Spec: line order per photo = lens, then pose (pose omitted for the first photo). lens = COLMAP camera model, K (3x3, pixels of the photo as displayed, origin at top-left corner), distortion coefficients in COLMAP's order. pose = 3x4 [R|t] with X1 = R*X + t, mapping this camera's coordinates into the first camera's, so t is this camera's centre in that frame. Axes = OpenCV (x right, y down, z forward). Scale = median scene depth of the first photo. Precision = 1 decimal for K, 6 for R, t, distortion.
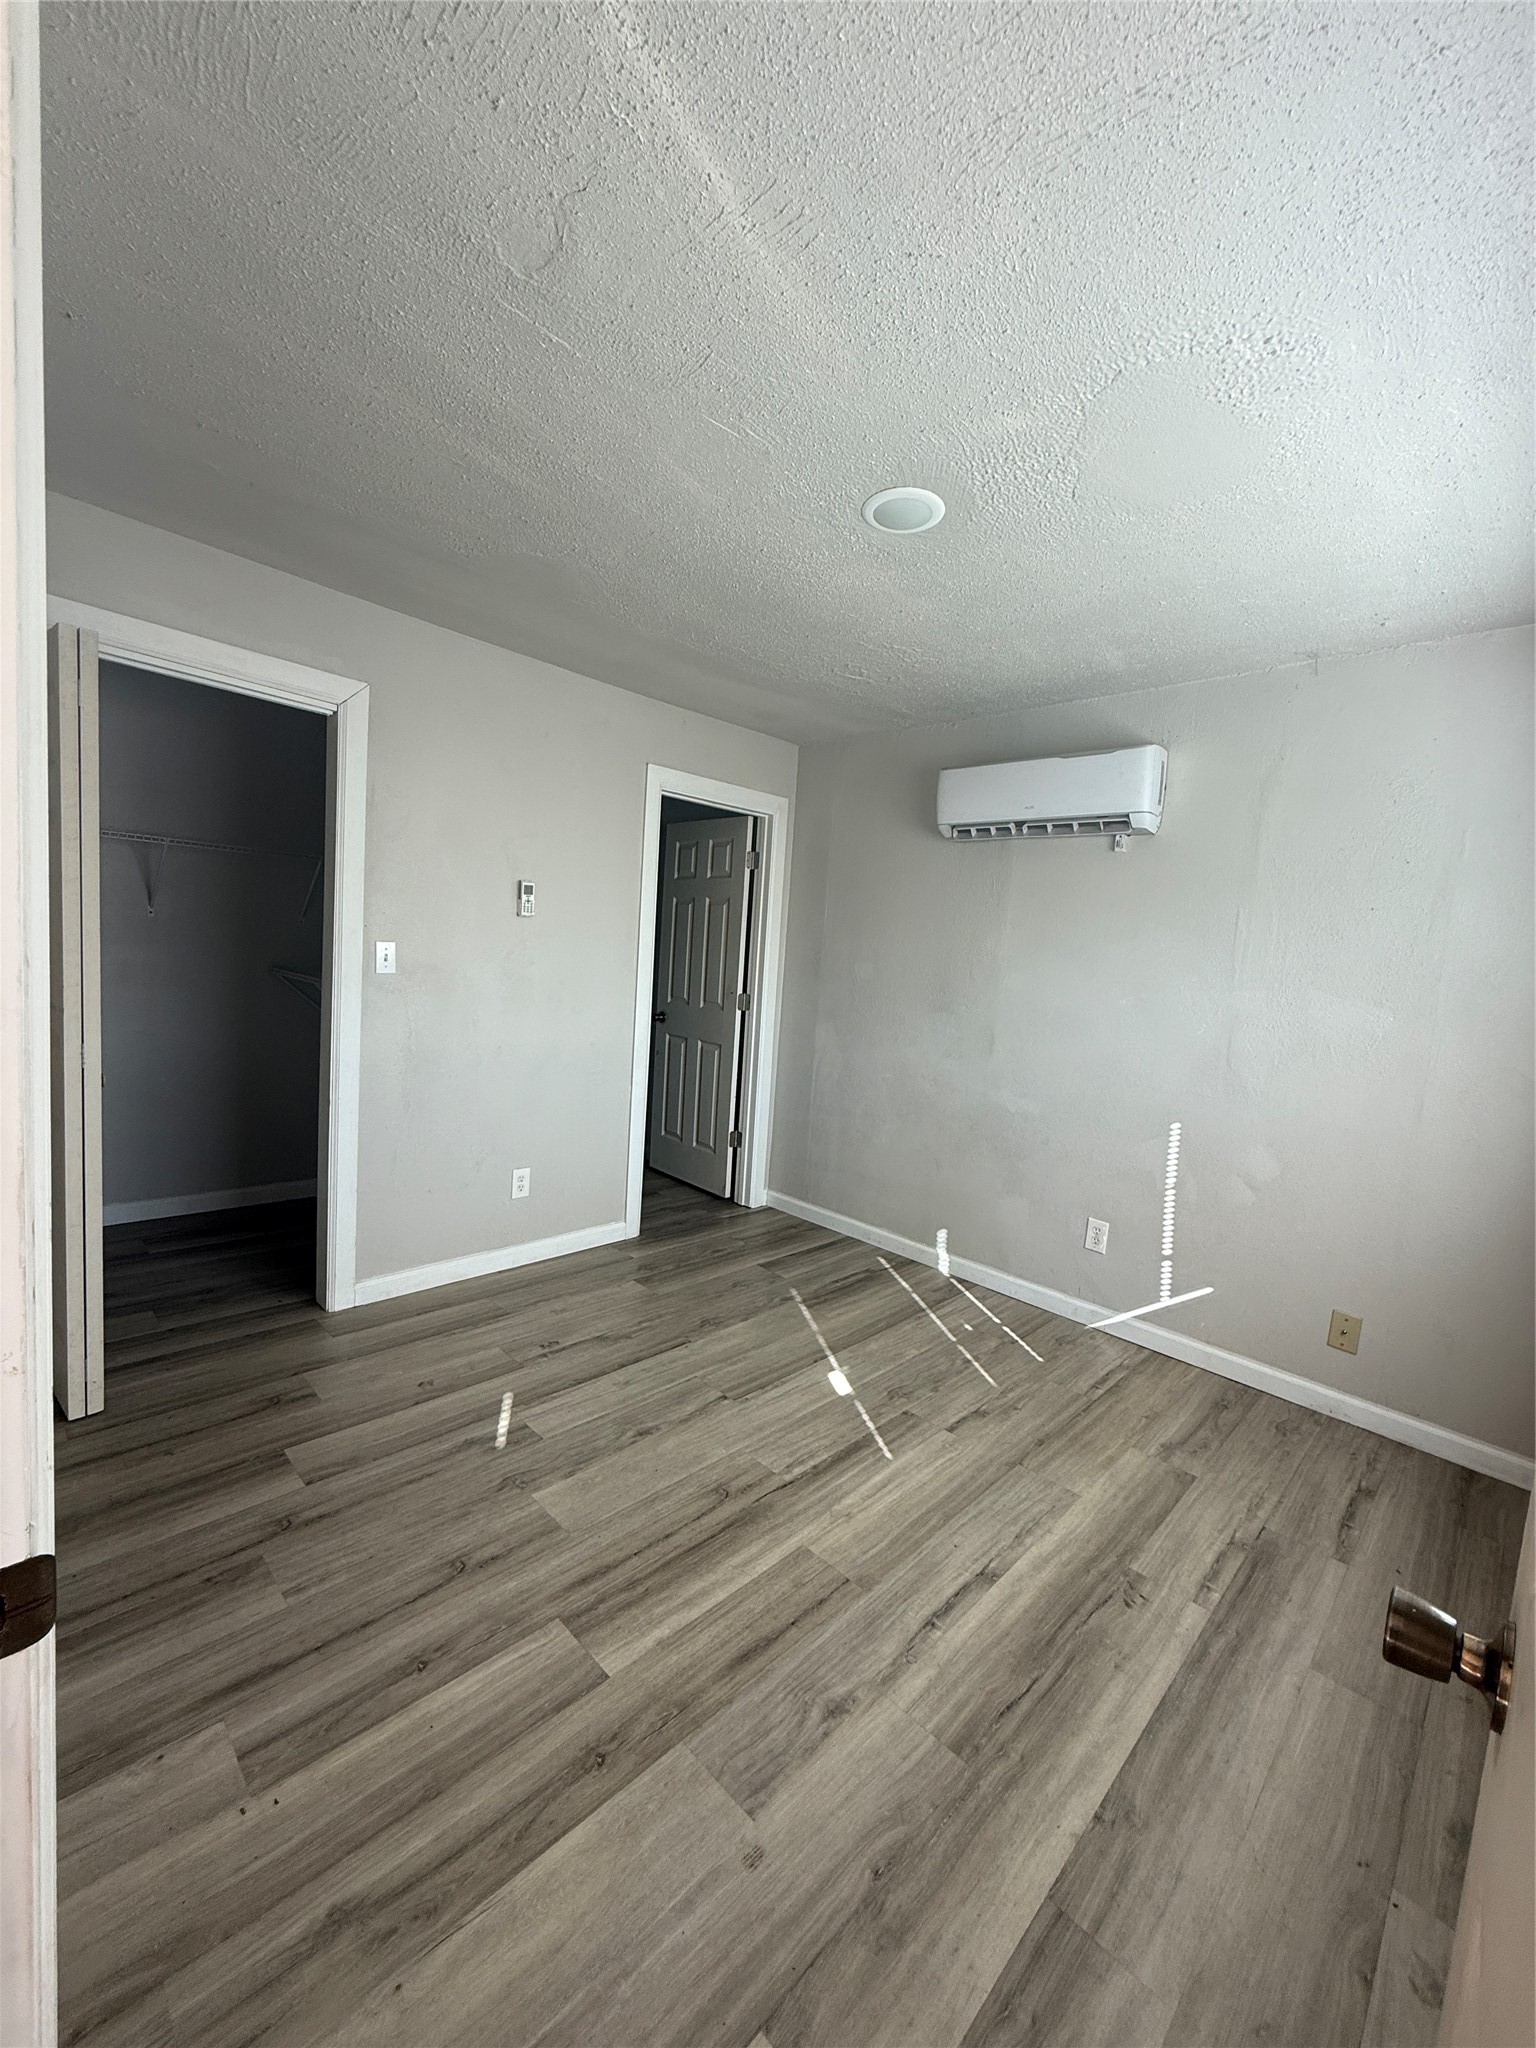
lens RADIAL K [[809.0, 0, 768.0], [0, 809.0, 1024.0], [0, 0, 1]] dist [0.000446, 0.000149]
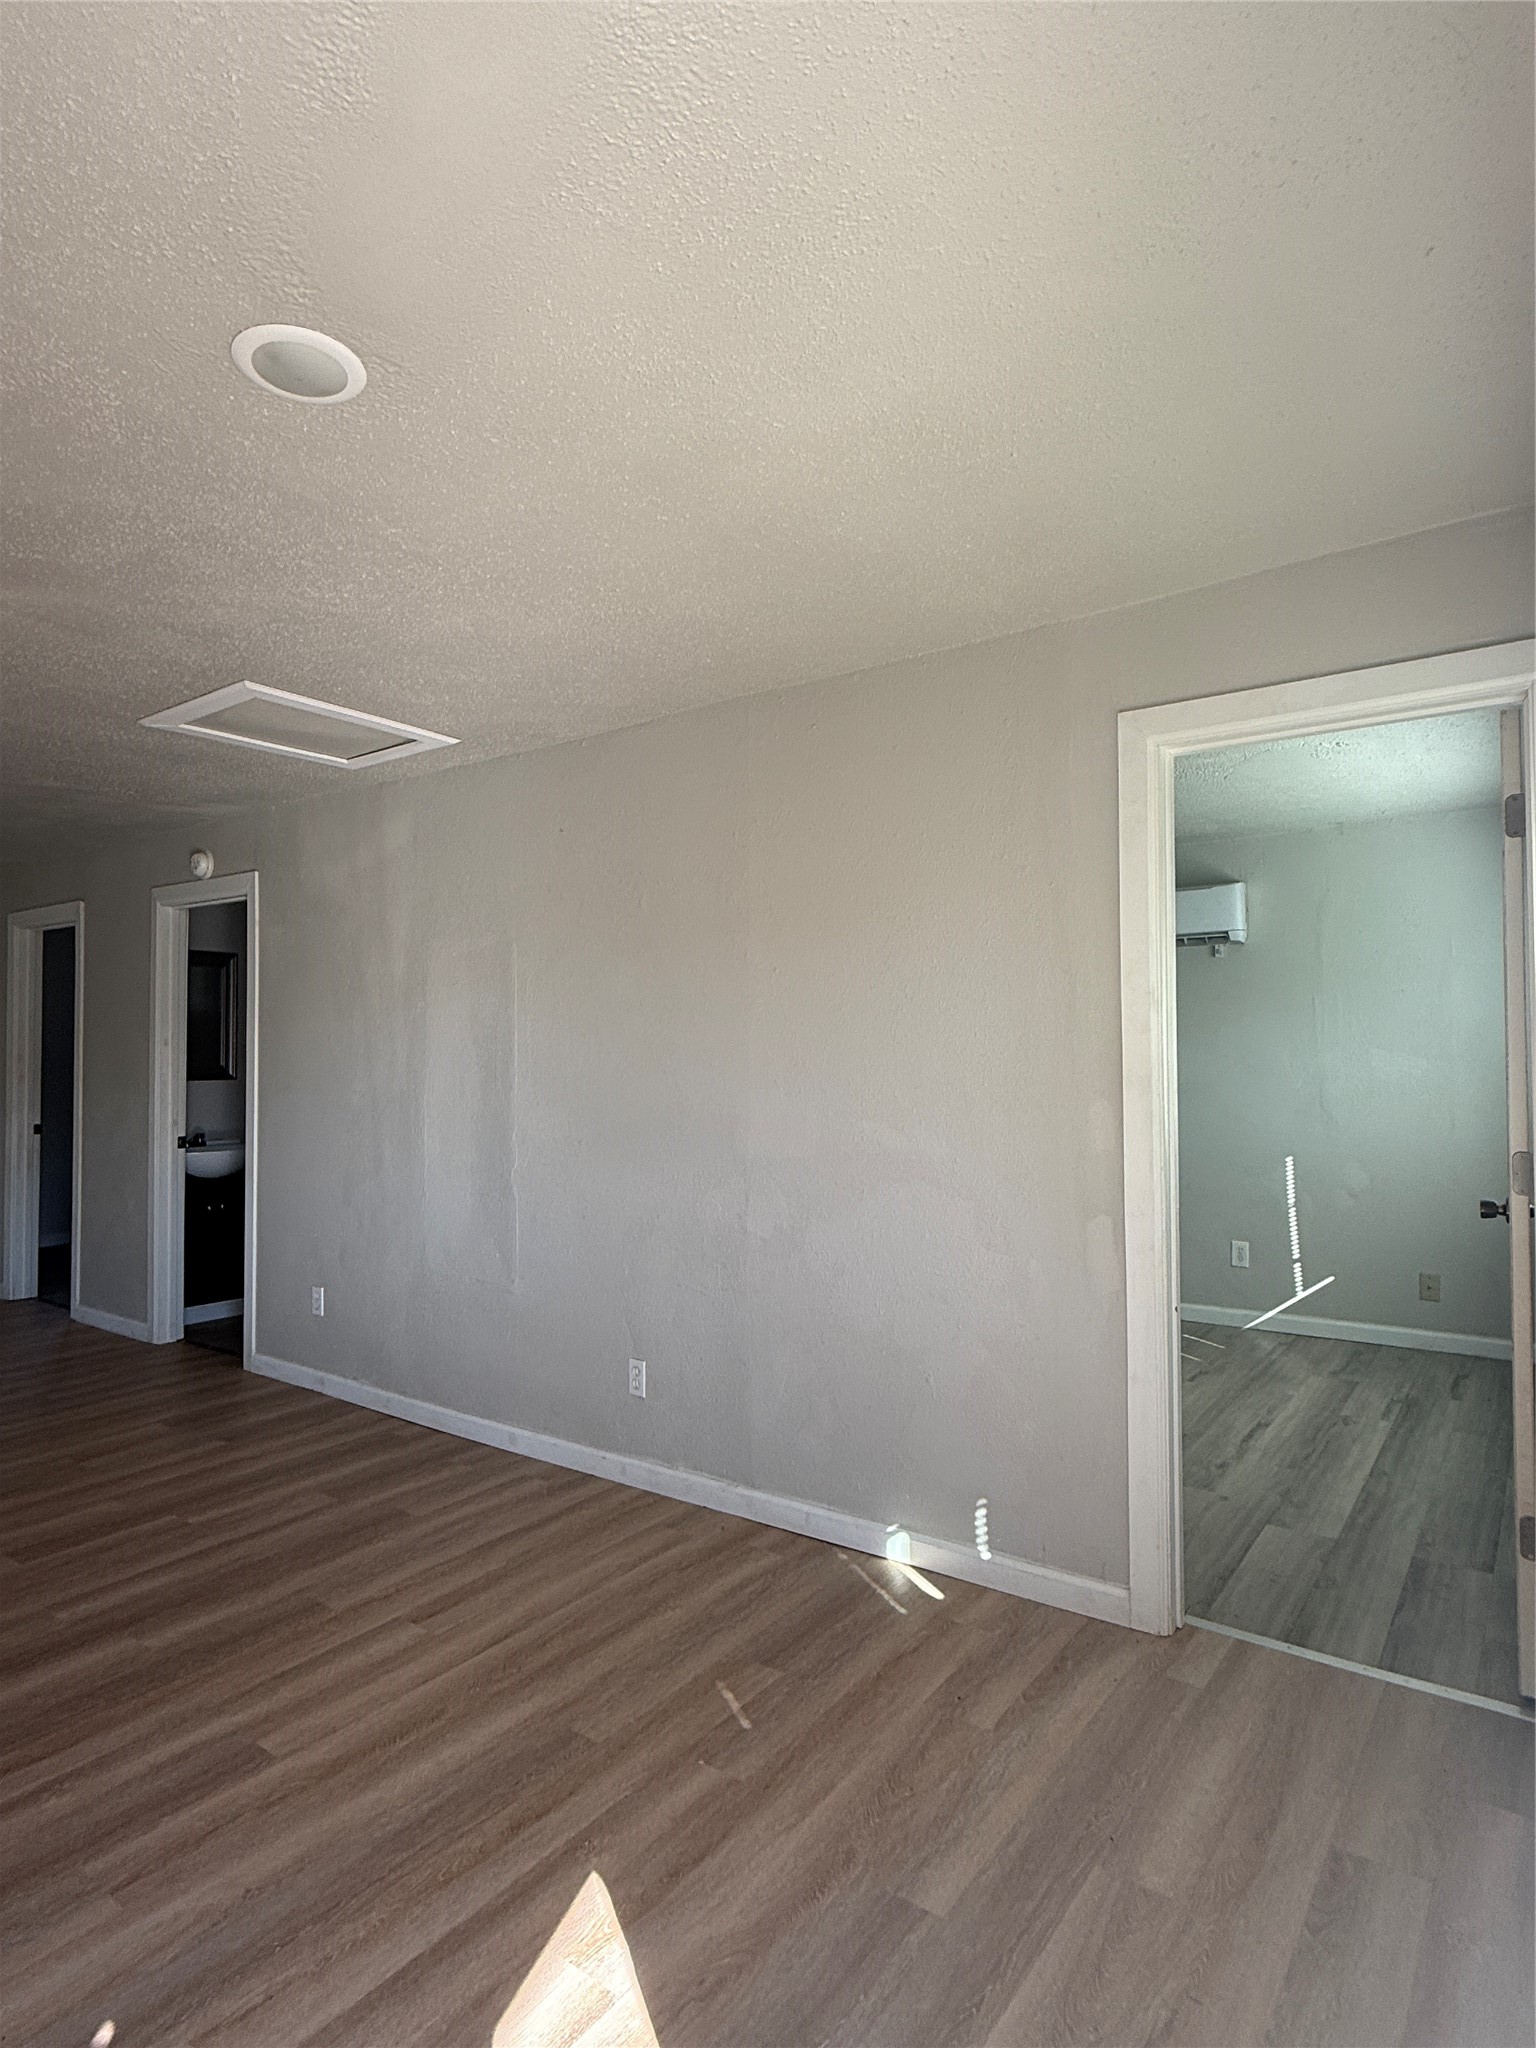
lens RADIAL K [[1119.1, 0, 768.0], [0, 1119.1, 1024.0], [0, 0, 1]] dist [0.005522, -0.000098]
pose [[0.984429, -0.072537, 0.160120, -0.648078], [0.090316, 0.990181, -0.106697, 0.027578], [-0.150809, 0.119497, 0.981314, -0.737306]]
